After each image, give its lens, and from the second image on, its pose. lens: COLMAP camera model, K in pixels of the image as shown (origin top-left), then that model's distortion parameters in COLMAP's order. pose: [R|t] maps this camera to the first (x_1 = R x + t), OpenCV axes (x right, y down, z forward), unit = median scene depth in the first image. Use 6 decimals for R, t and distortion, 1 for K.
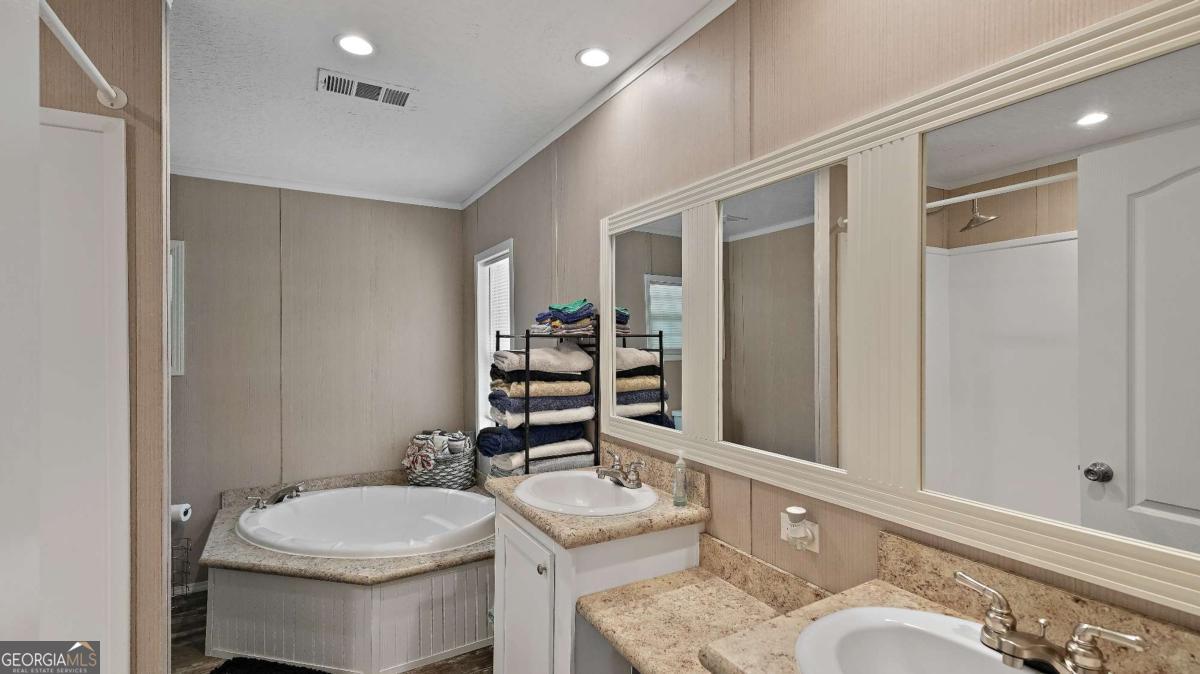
lens RADIAL K [[526.6, 0, 600.0], [0, 526.6, 337.0], [0, 0, 1]] dist [0.000902, 0.000202]
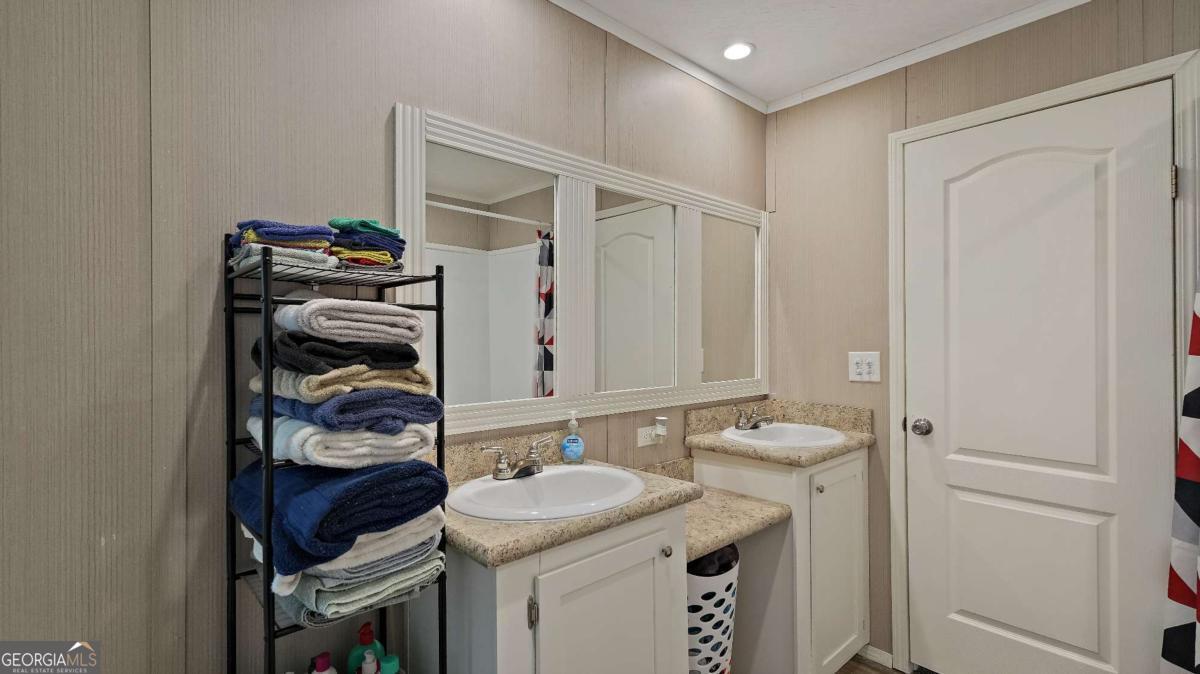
lens RADIAL K [[526.6, 0, 600.0], [0, 526.6, 337.0], [0, 0, 1]] dist [0.000902, 0.000202]
pose [[-0.197253, 0.000605, 0.980352, -0.958038], [-0.003523, 0.999993, -0.001326, 0.079786], [-0.980346, -0.003715, -0.197250, 1.282499]]
